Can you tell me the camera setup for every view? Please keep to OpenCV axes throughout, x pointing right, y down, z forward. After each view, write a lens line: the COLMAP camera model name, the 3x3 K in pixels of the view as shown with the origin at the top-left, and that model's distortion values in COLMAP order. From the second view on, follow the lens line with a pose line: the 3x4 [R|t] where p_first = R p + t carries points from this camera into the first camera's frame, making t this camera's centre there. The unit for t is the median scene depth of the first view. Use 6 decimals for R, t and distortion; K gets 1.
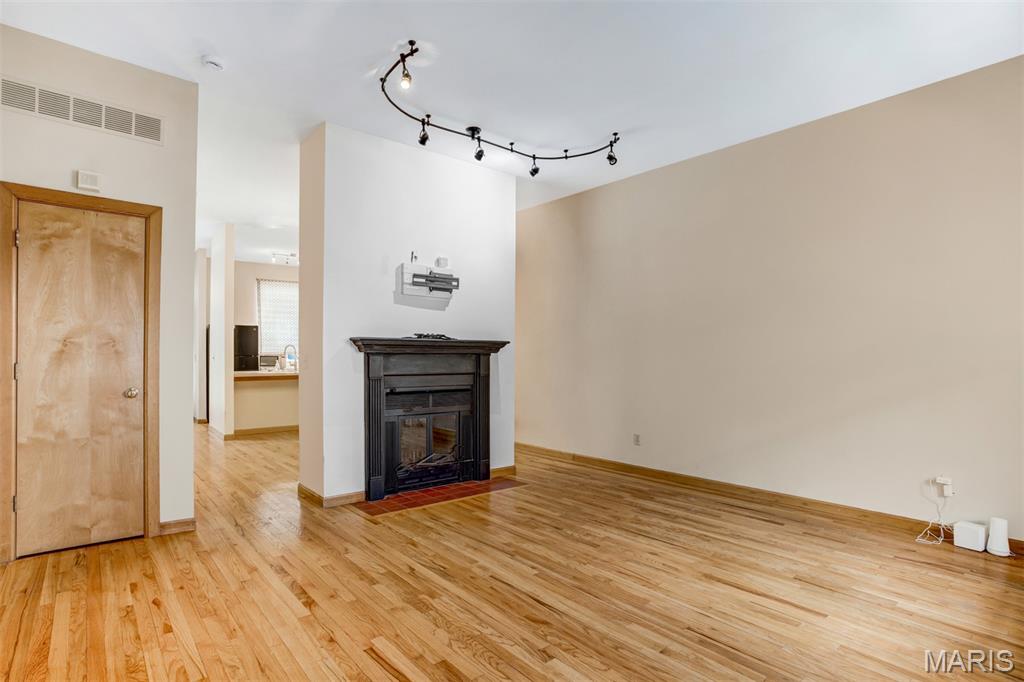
lens RADIAL K [[506.6, 0, 513.7], [0, 506.6, 340.1], [0, 0, 1]] dist [-0.029222, 0.016734]
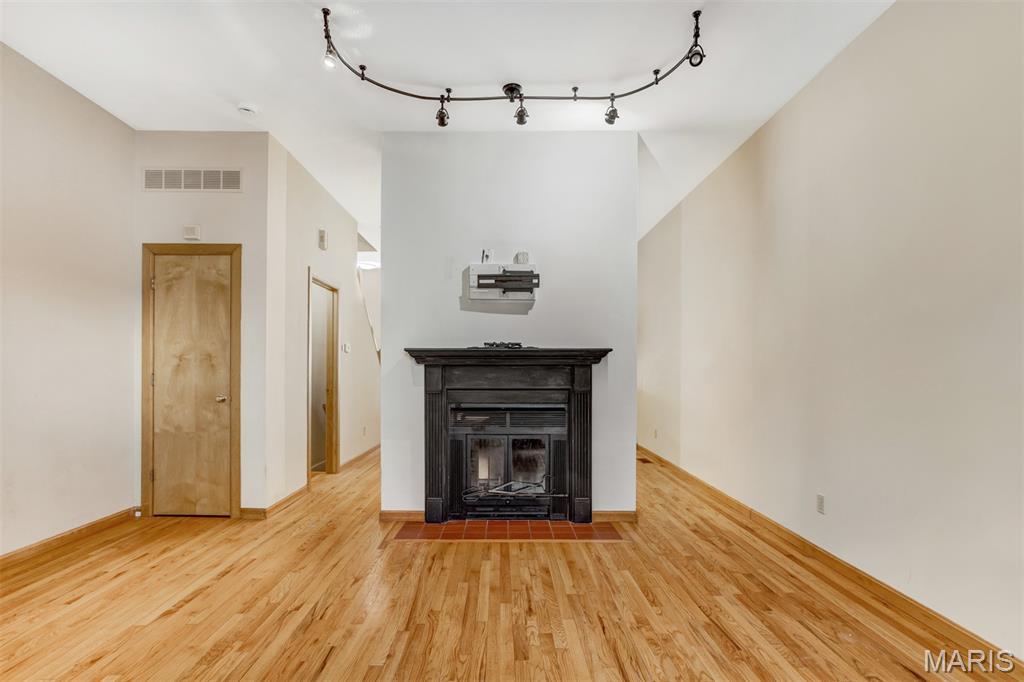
lens RADIAL K [[506.6, 0, 598.6], [0, 506.6, 359.5], [0, 0, 1]] dist [-0.029222, 0.016734]
pose [[0.774993, -0.014432, -0.631805, 0.595724], [0.021958, 0.999751, 0.004097, 0.020011], [0.631588, -0.017048, 0.775117, 0.511109]]
